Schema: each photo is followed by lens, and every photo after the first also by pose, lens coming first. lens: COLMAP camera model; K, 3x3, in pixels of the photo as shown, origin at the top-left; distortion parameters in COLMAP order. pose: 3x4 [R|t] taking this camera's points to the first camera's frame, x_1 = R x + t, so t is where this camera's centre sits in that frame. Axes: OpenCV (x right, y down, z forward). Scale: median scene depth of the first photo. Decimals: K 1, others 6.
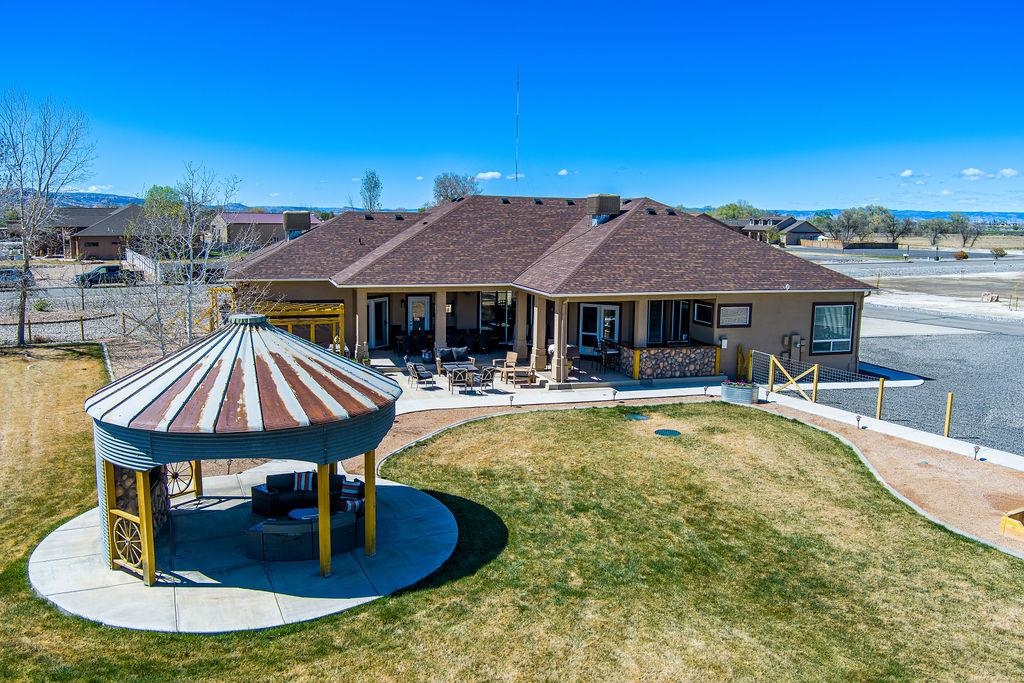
lens RADIAL K [[825.6, 0, 507.6], [0, 825.6, 341.8], [0, 0, 1]] dist [-0.084108, 0.035916]
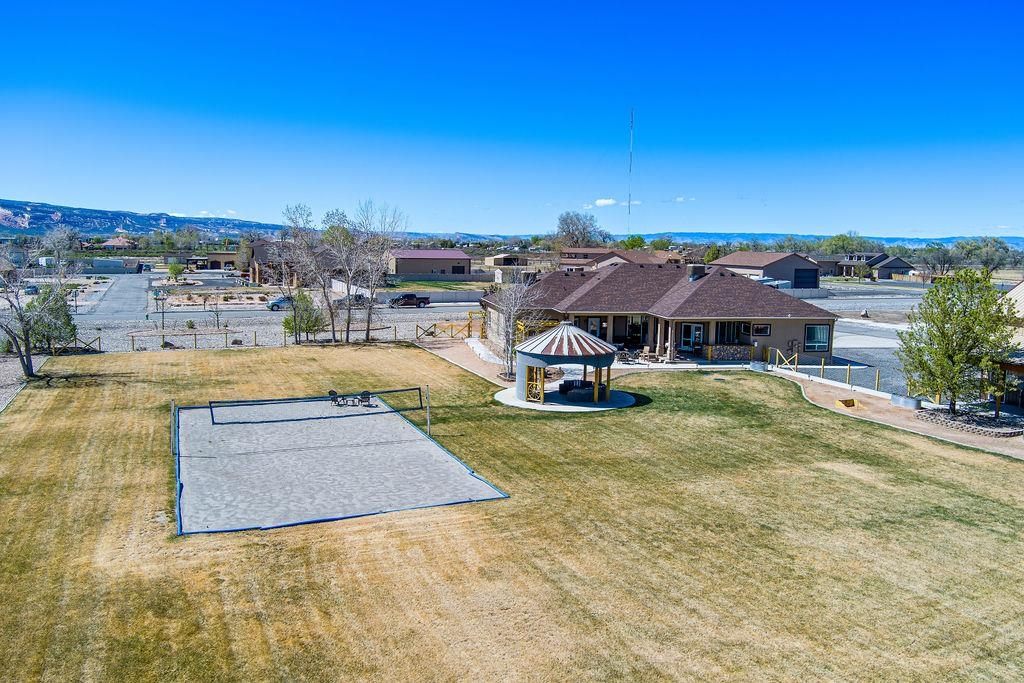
lens RADIAL K [[825.6, 0, 507.6], [0, 825.6, 341.8], [0, 0, 1]] dist [-0.084108, 0.035916]
pose [[0.991472, 0.018701, -0.128969, -0.073917], [-0.022712, 0.999301, -0.029703, 0.070562], [0.128324, 0.032378, 0.991204, -1.048037]]
